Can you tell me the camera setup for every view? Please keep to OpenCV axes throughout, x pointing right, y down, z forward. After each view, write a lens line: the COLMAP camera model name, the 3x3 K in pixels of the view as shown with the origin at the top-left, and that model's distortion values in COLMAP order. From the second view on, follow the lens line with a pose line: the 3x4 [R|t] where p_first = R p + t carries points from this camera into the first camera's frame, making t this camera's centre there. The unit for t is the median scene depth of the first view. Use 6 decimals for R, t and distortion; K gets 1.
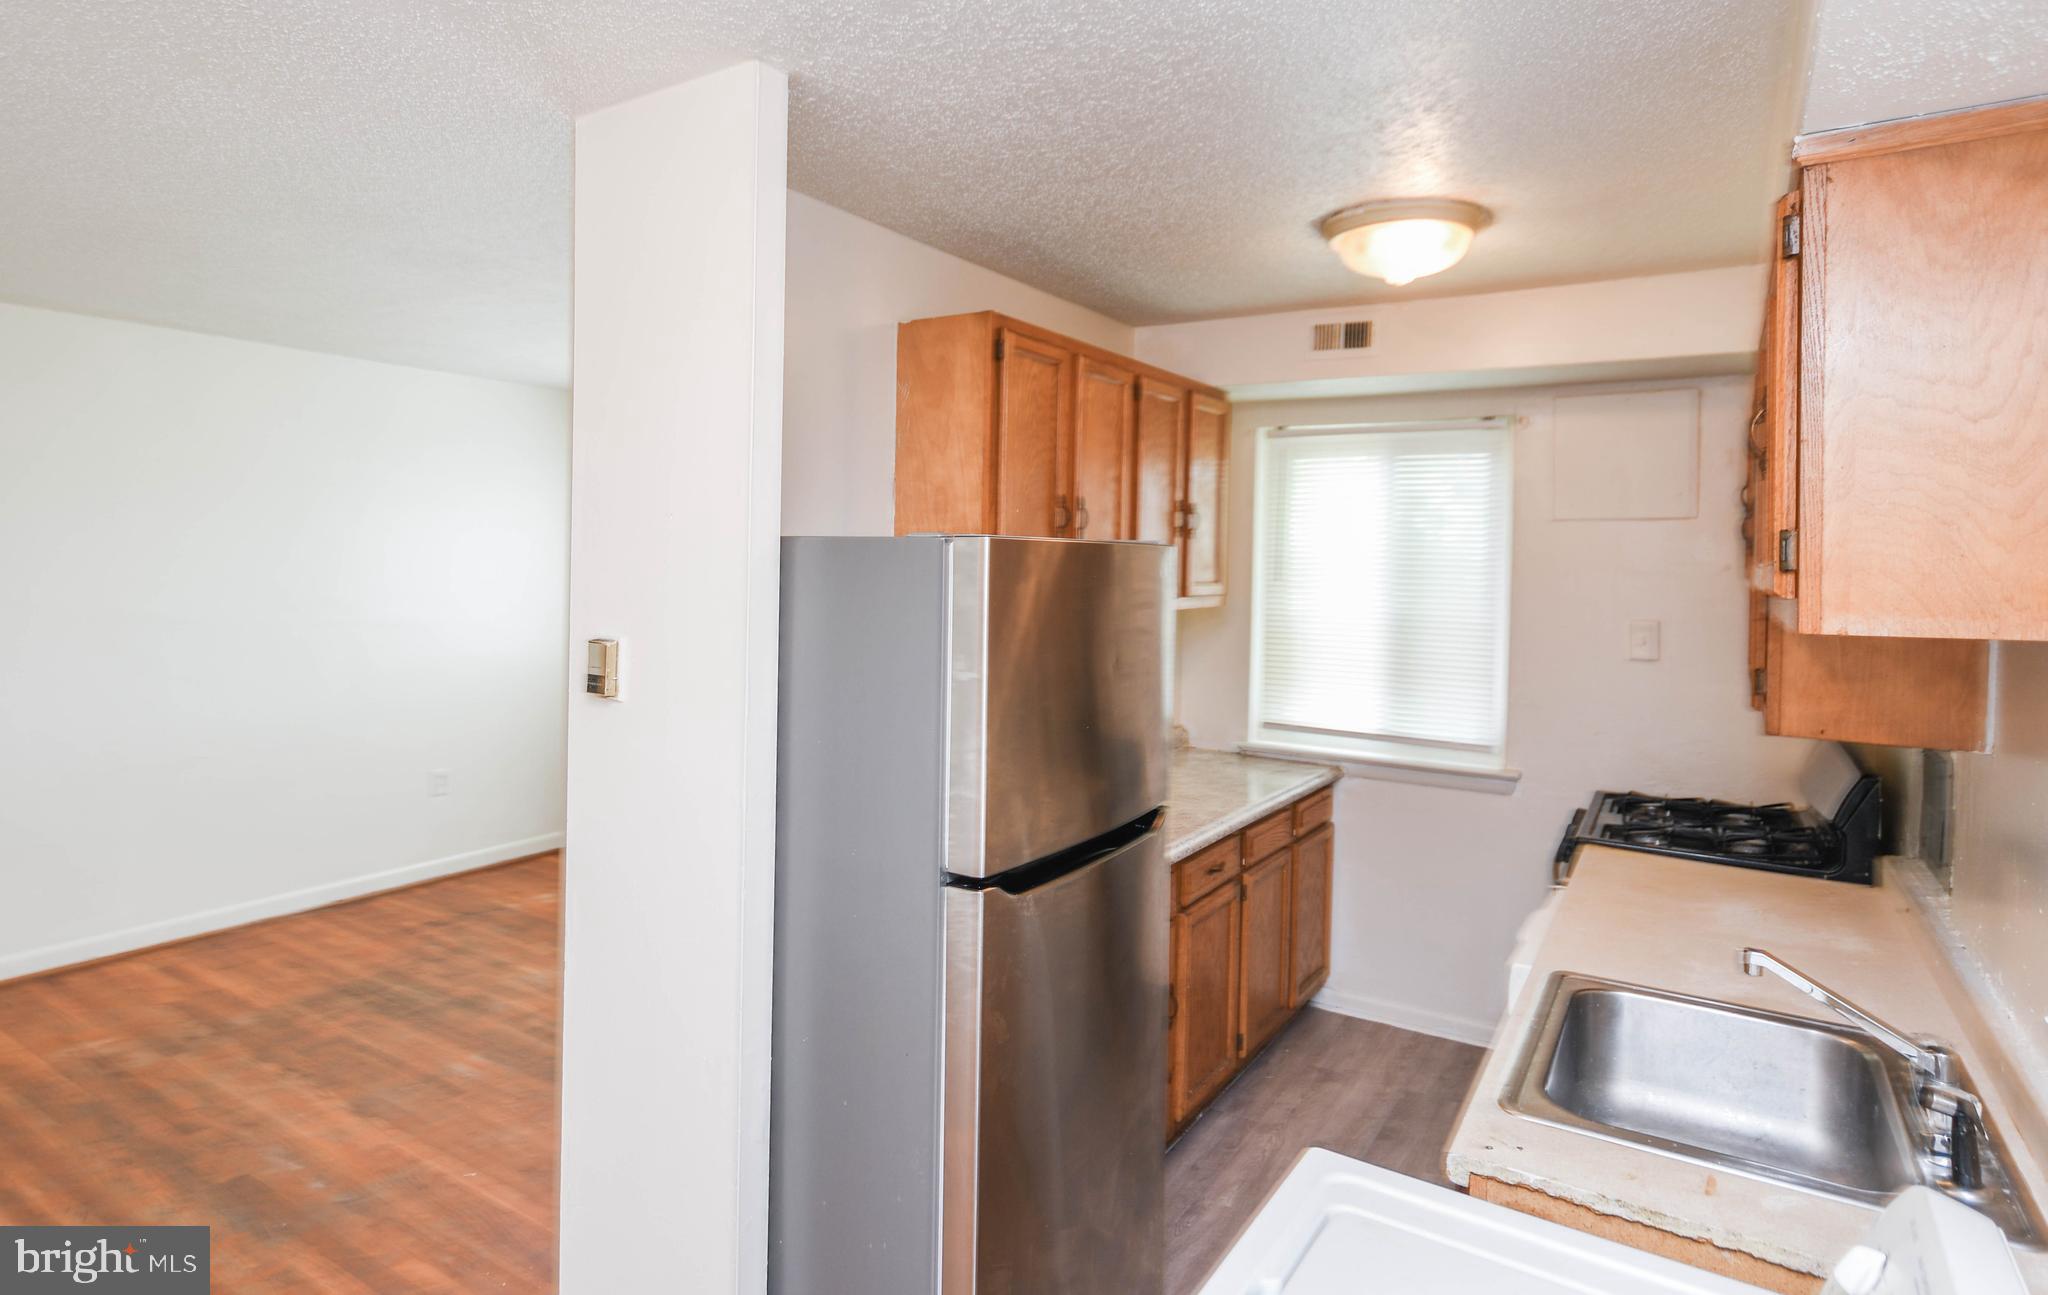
lens RADIAL K [[1121.0, 0, 1004.1], [0, 1121.0, 561.0], [0, 0, 1]] dist [0.004423, 0.001452]
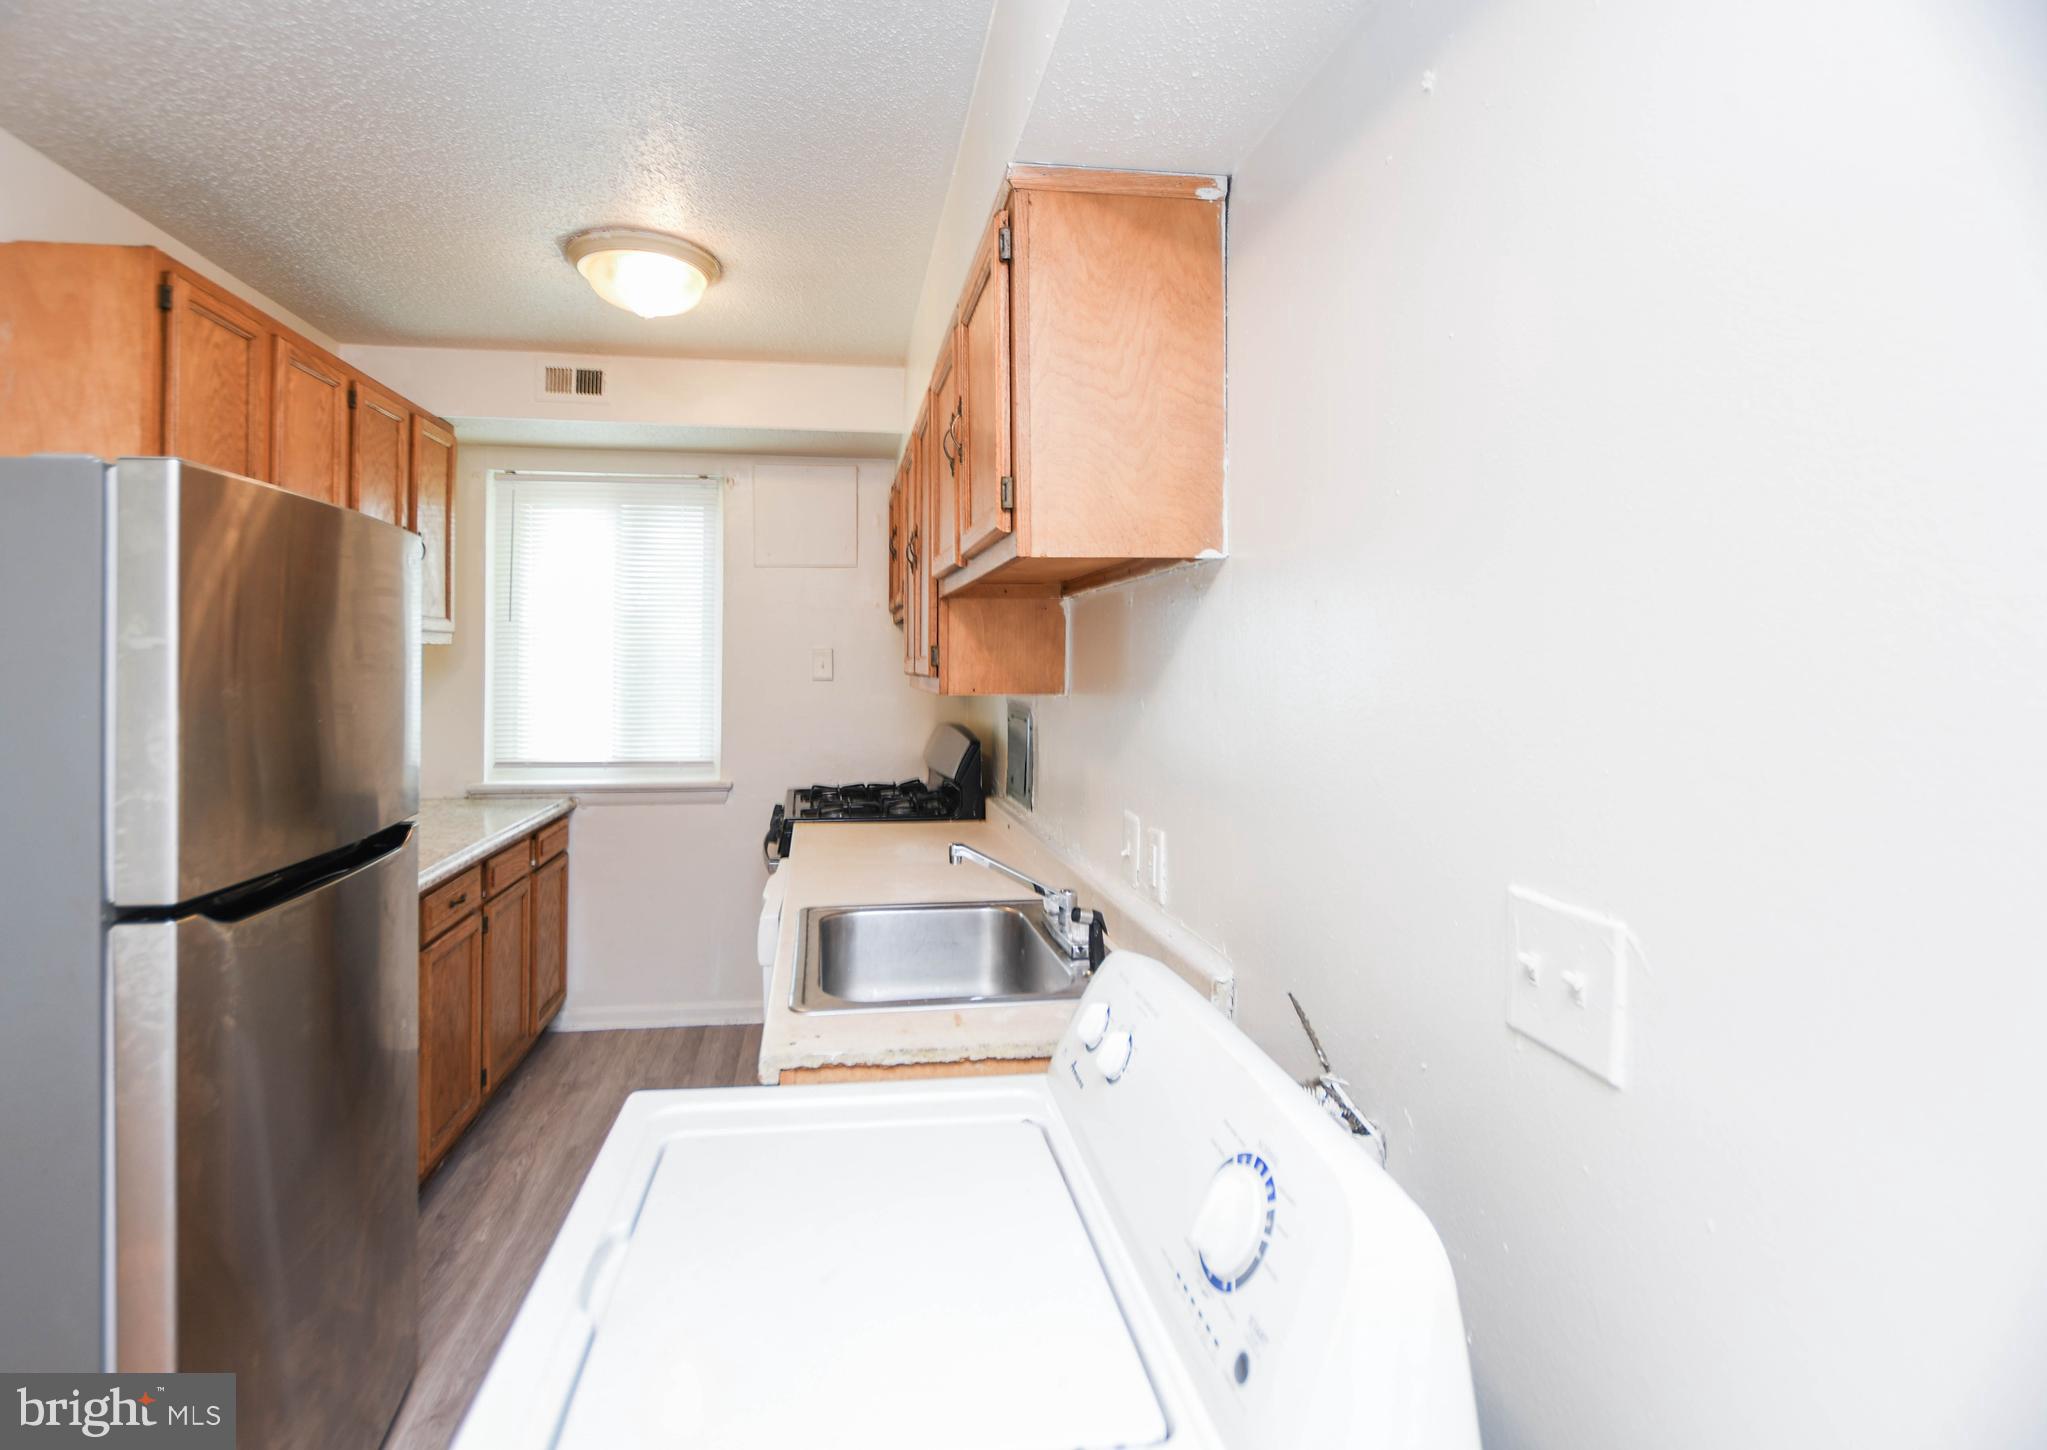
lens RADIAL K [[979.1, 0, 954.8], [0, 979.1, 651.4], [0, 0, 1]] dist [-0.000608, -0.000618]
pose [[0.766441, -0.012579, 0.642191, -0.020271], [0.016108, 0.999870, 0.000360, 0.063476], [-0.642112, 0.010069, 0.766544, 0.075964]]
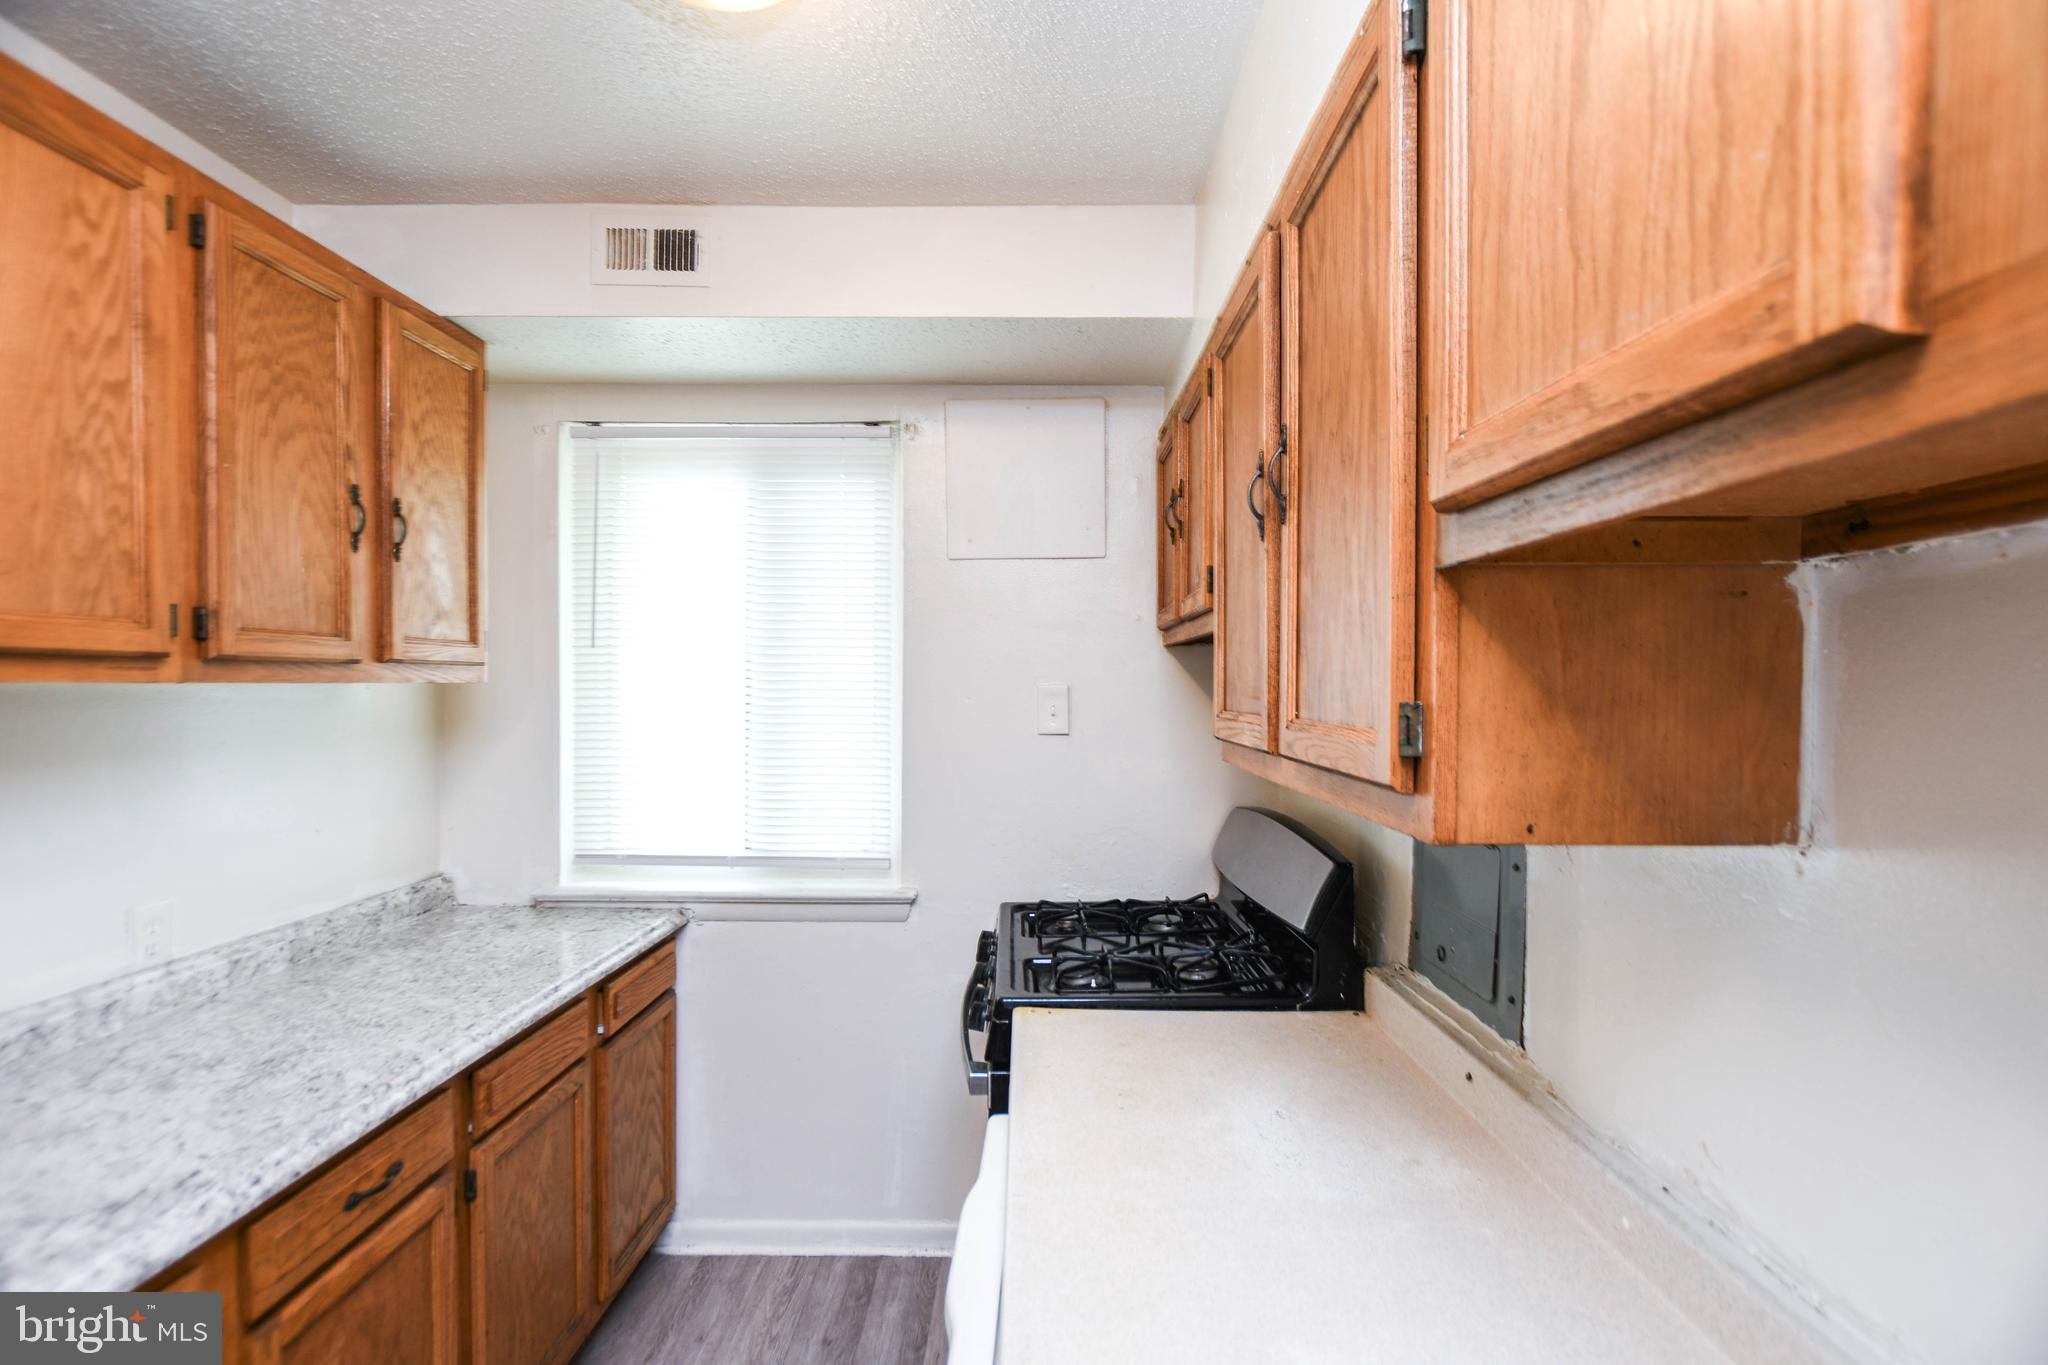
lens RADIAL K [[951.8, 0, 1026.3], [0, 951.8, 691.2], [0, 0, 1]] dist [-0.007301, -0.000234]
pose [[0.848408, -0.022260, 0.528875, 0.205972], [0.018081, 0.999751, 0.013075, 0.051574], [-0.529034, -0.001530, 0.848599, 0.465478]]
